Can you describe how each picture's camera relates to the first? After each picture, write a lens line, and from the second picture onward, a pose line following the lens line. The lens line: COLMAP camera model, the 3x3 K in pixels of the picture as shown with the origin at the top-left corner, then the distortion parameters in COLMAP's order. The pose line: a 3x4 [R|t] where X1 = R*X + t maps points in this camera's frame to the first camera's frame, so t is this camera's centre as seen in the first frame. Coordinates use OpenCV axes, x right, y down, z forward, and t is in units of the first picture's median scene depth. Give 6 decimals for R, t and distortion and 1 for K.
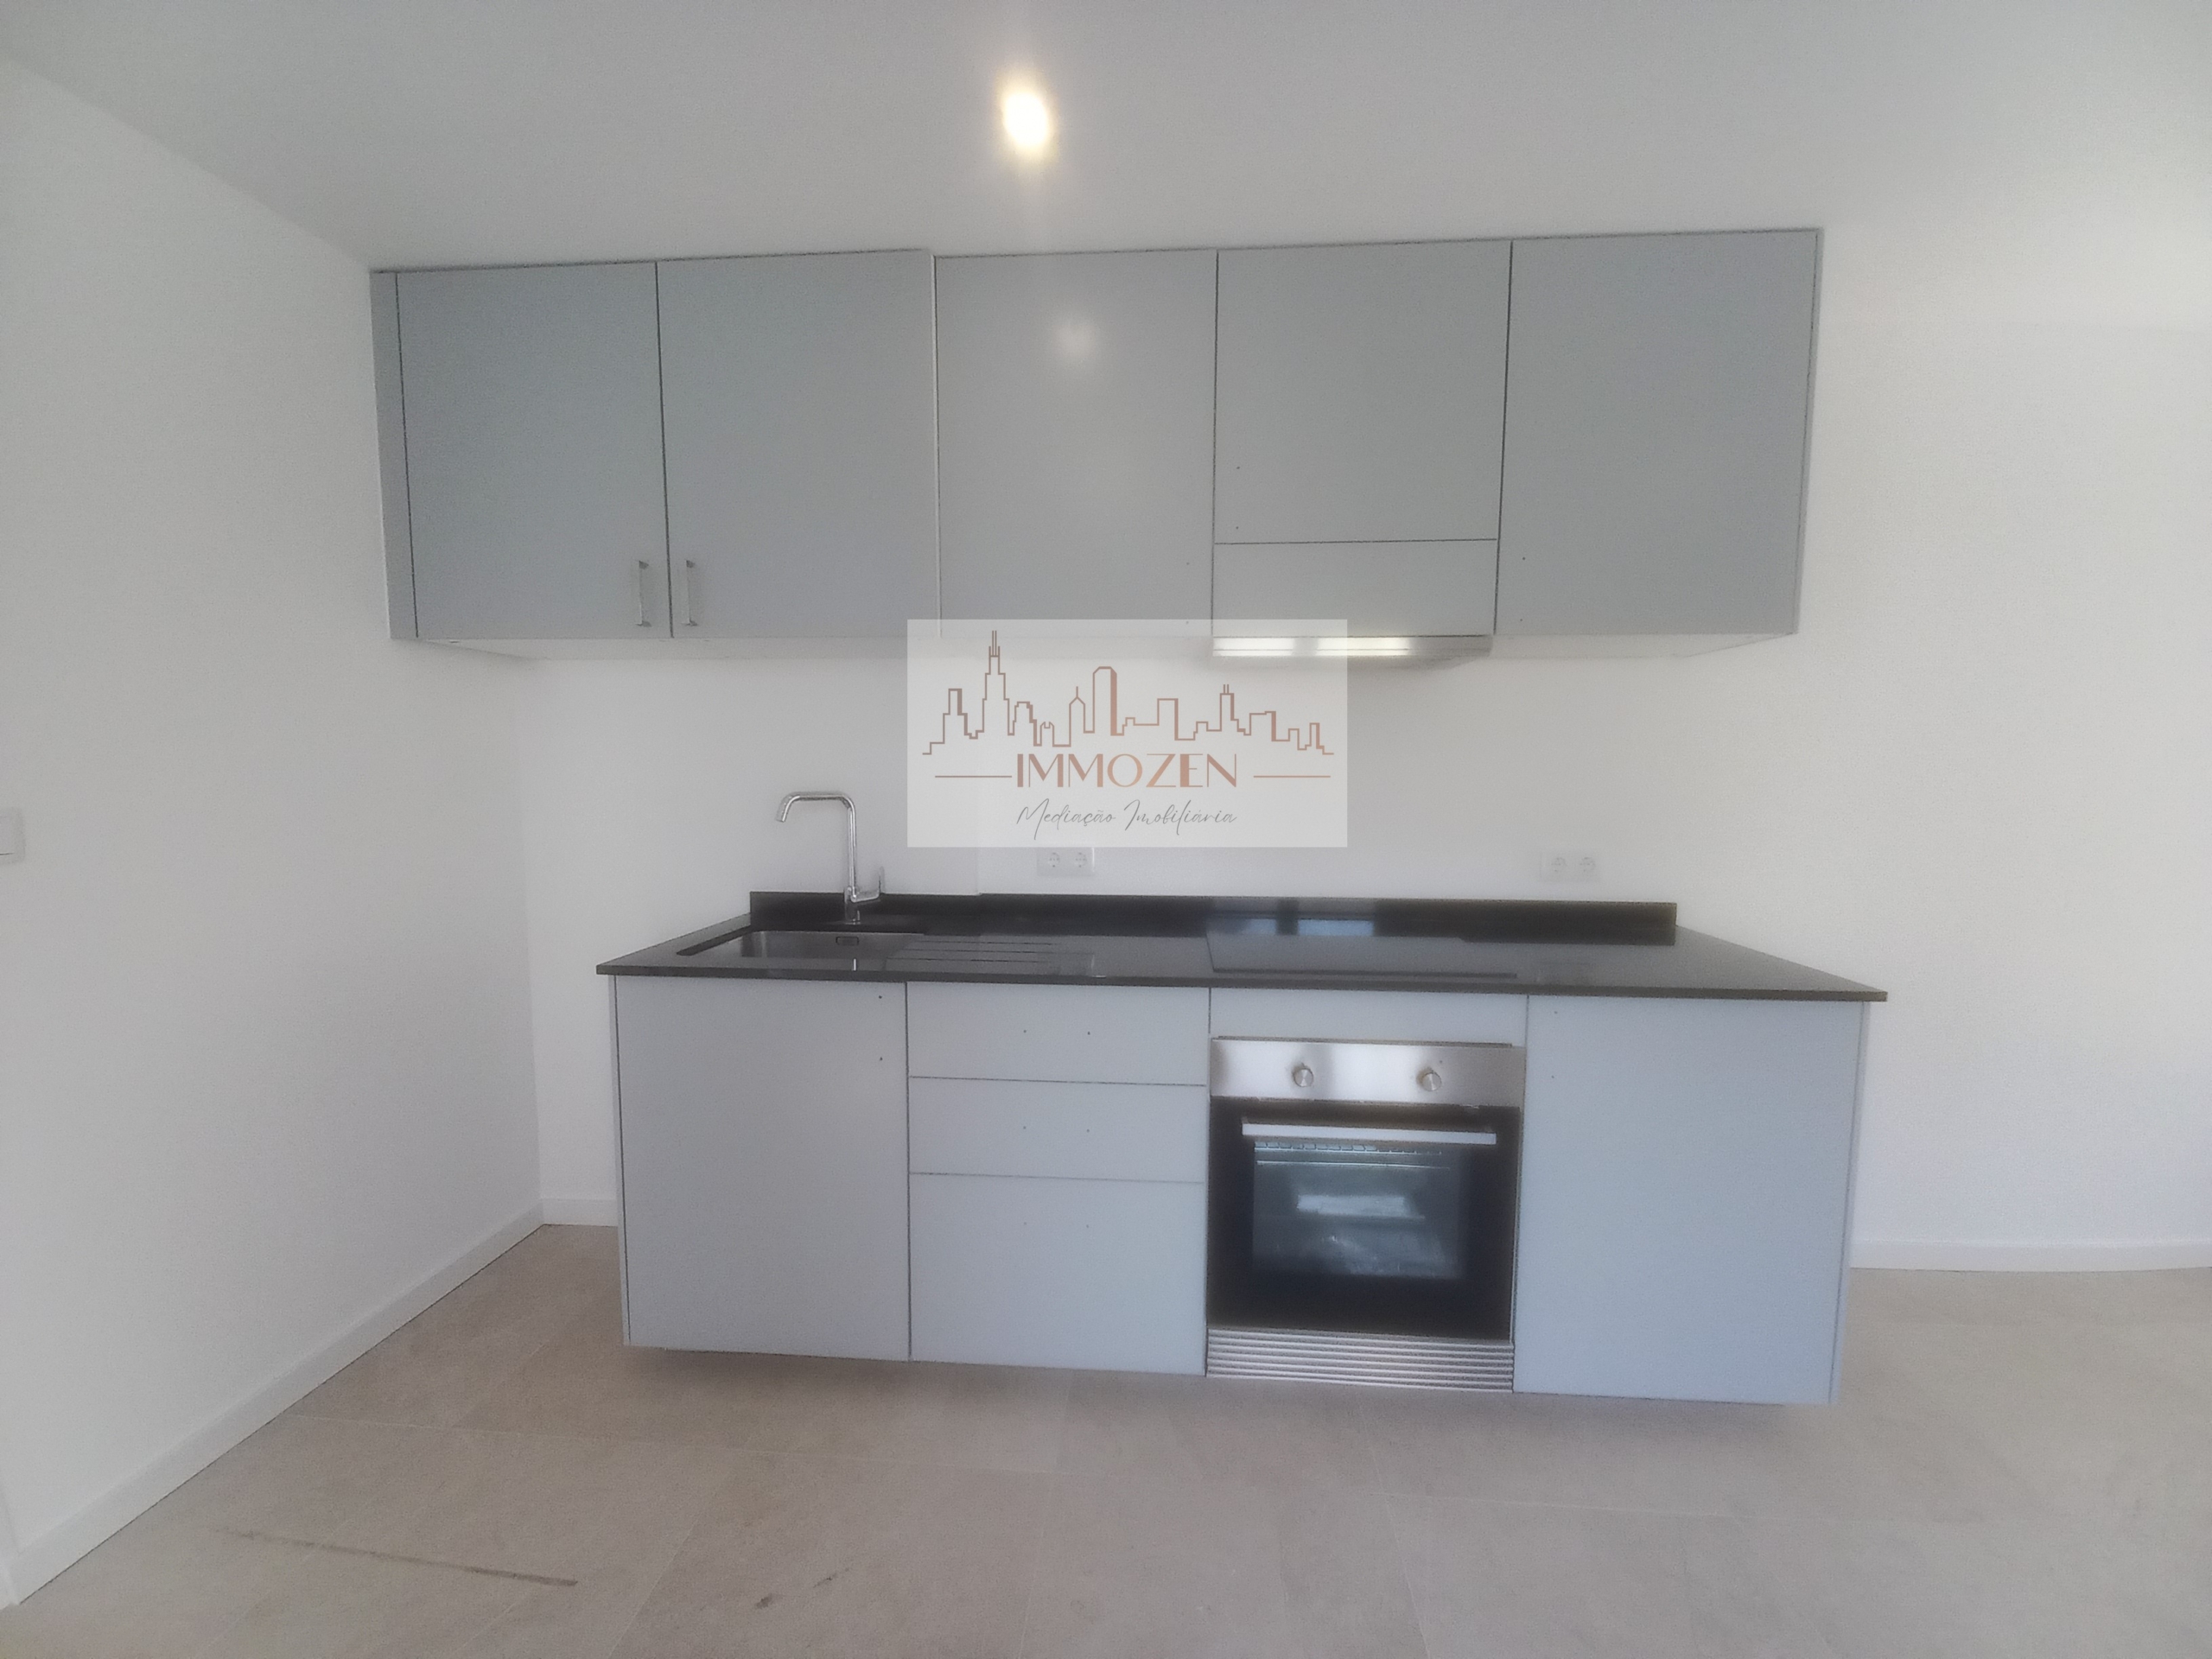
lens RADIAL K [[893.5, 0, 1106.0], [0, 893.5, 829.5], [0, 0, 1]] dist [0.000010, 0.000008]
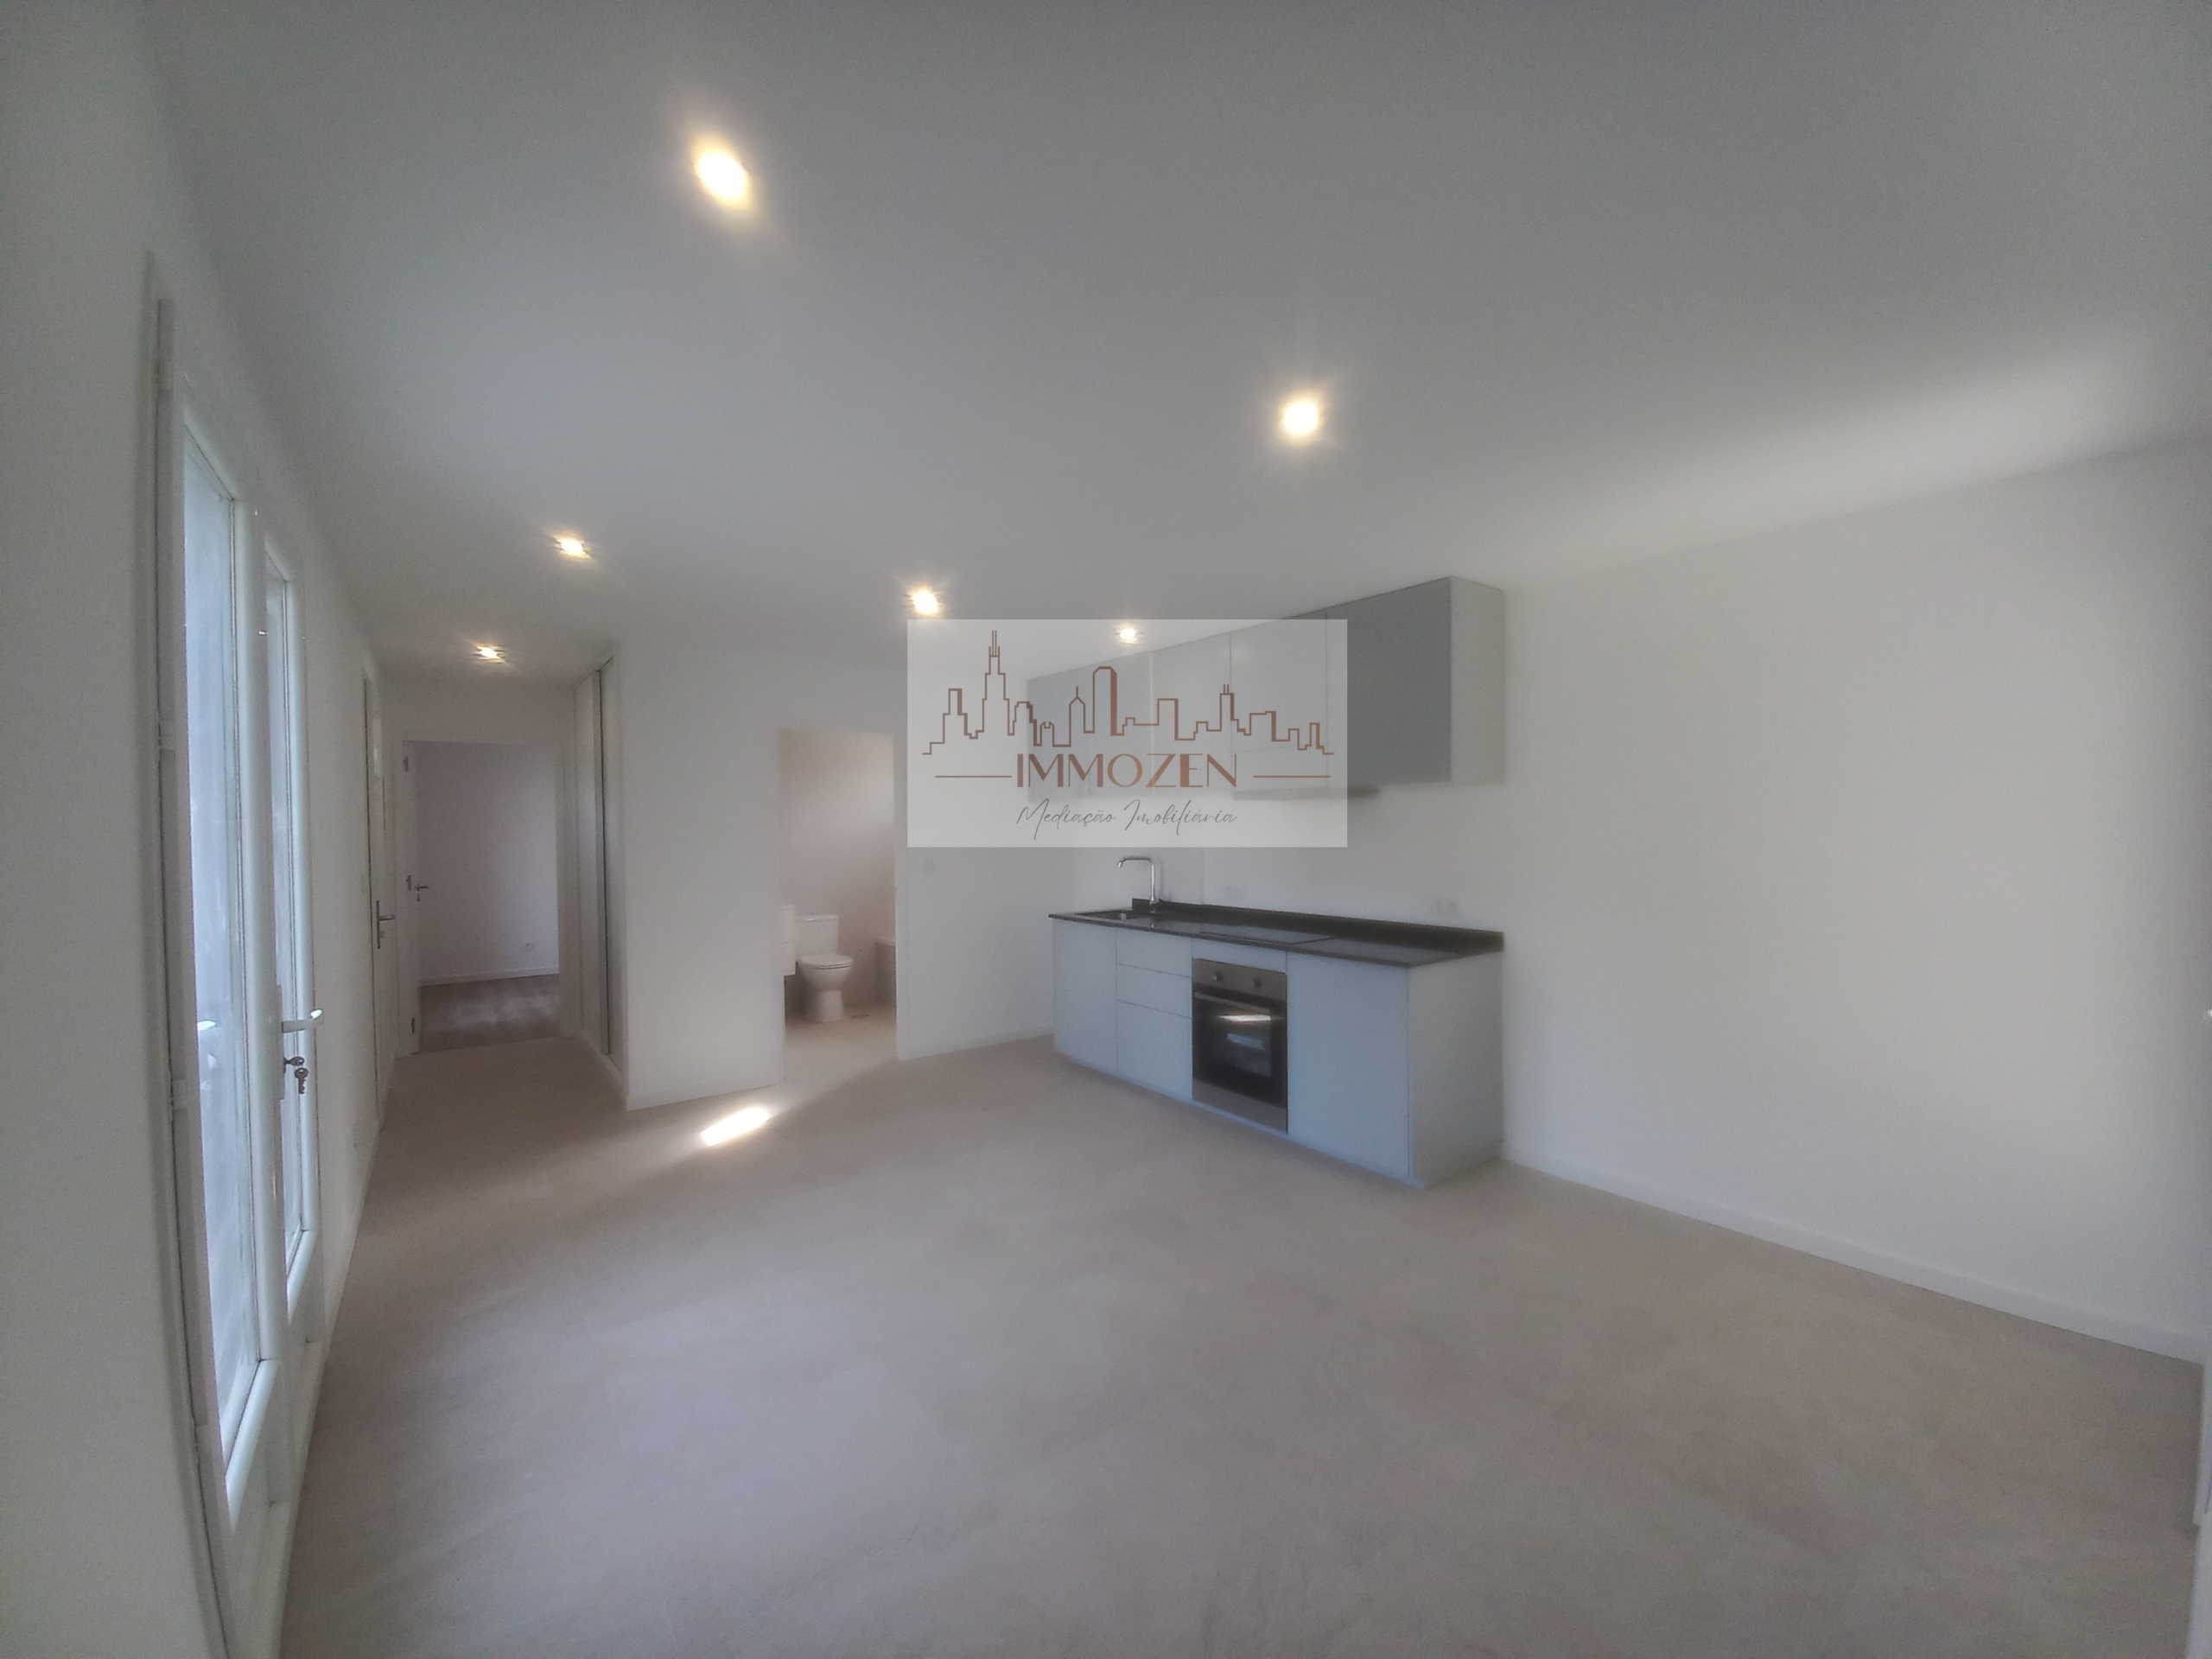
lens RADIAL K [[893.5, 0, 1106.0], [0, 893.5, 829.5], [0, 0, 1]] dist [0.000010, 0.000008]
pose [[0.659646, -0.001955, -0.751574, 1.693803], [-0.043565, 0.998216, -0.040833, -0.010319], [0.750313, 0.059677, 0.658384, -0.765474]]
